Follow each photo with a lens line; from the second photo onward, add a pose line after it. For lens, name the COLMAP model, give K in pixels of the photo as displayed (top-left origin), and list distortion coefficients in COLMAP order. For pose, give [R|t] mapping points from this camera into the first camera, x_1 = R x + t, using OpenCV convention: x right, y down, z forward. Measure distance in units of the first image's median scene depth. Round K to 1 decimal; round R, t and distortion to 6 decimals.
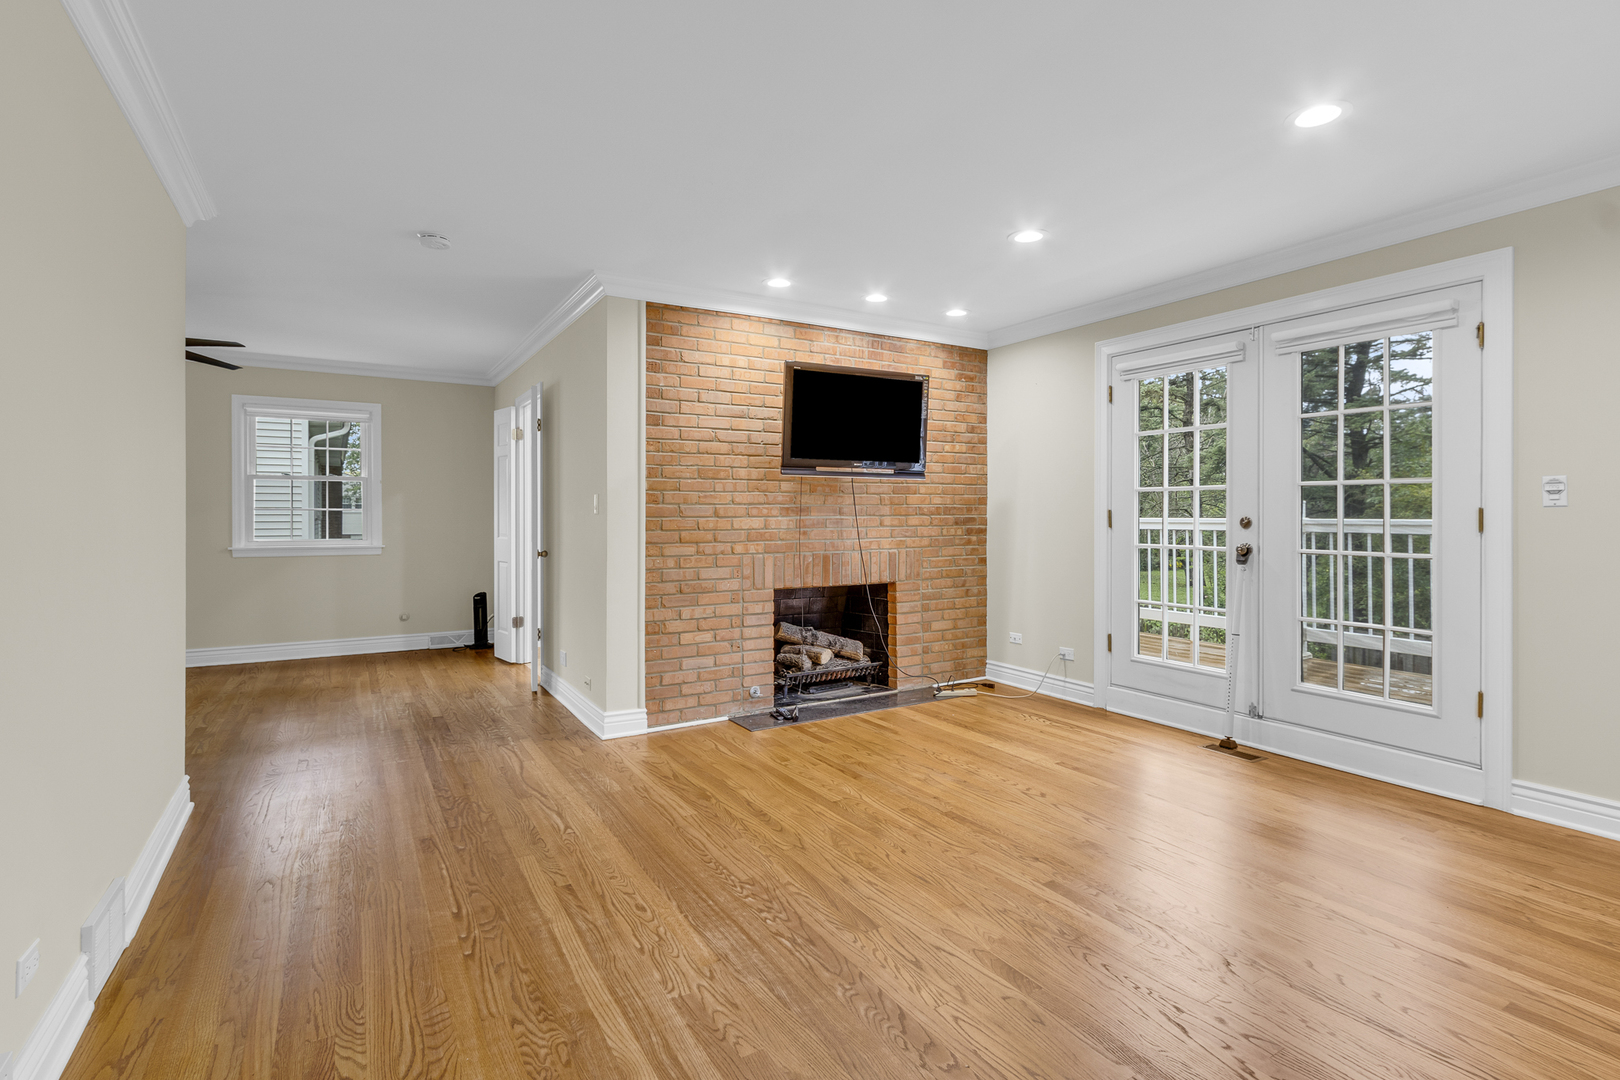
lens RADIAL K [[783.5, 0, 817.4], [0, 783.5, 515.8], [0, 0, 1]] dist [0.001281, 0.000371]
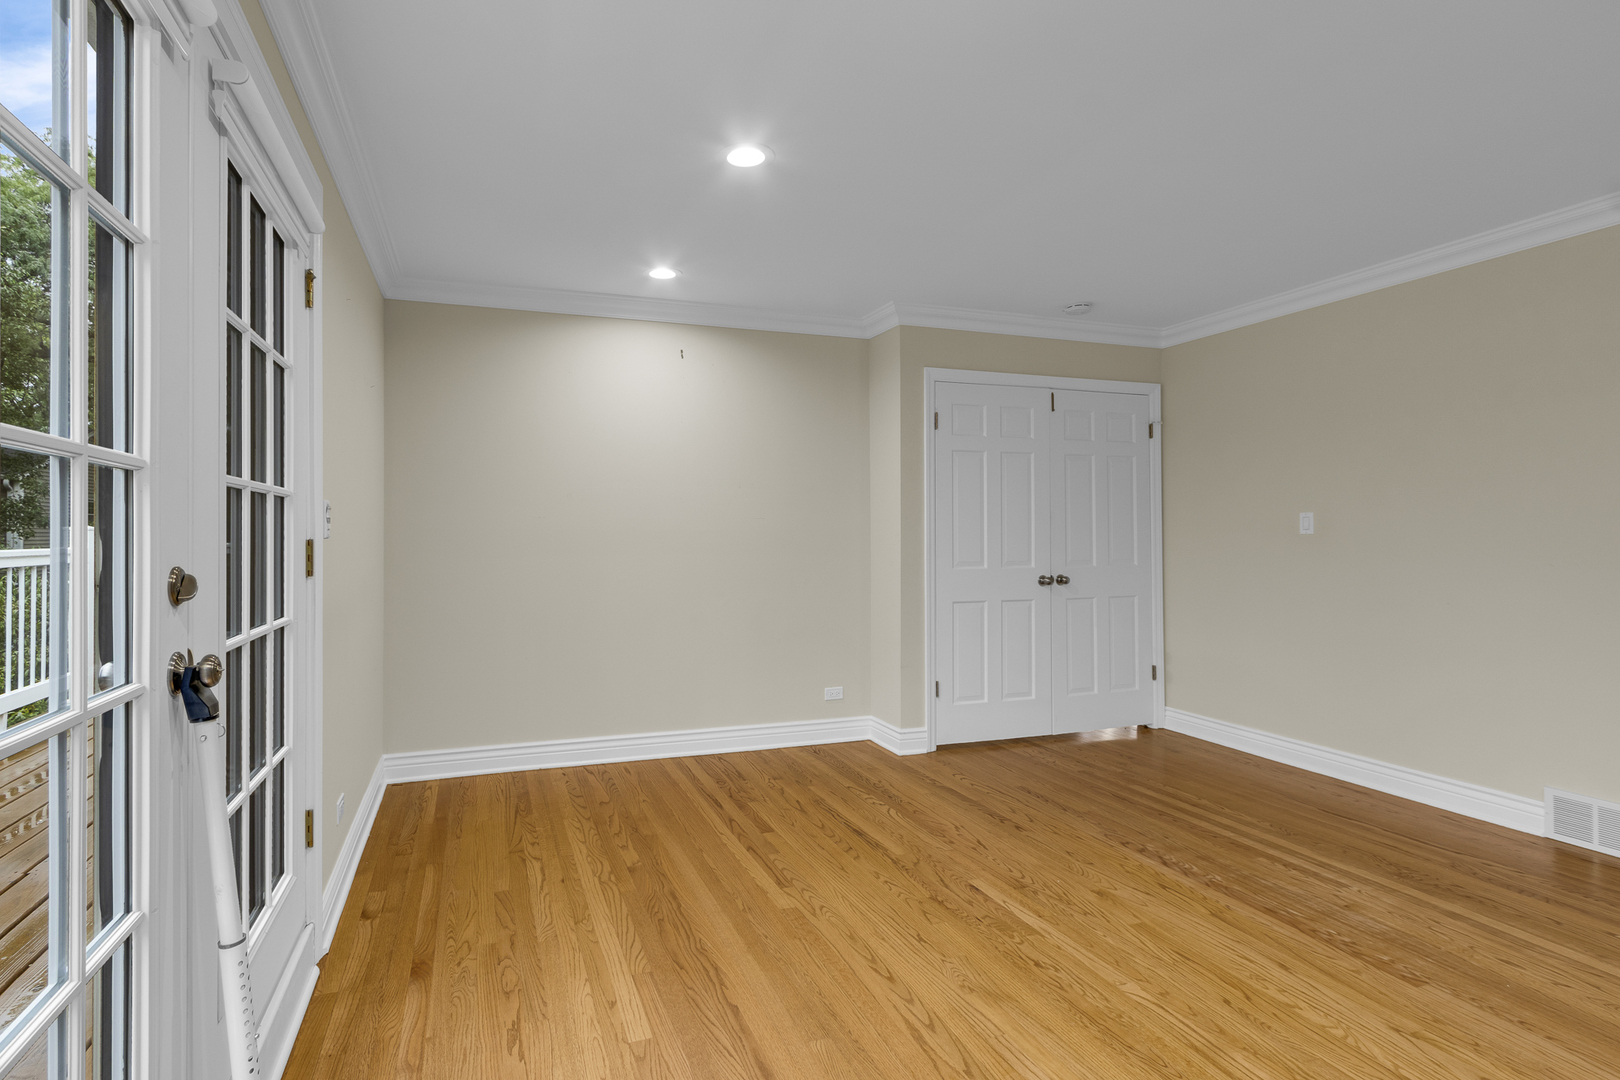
lens RADIAL K [[798.3, 0, 736.9], [0, 798.3, 530.0], [0, 0, 1]] dist [-0.000978, -0.001791]
pose [[-0.975246, 0.008103, 0.220973, 0.238790], [0.007943, 0.999967, -0.001613, -0.006402], [-0.220979, 0.000182, -0.975279, 1.126746]]
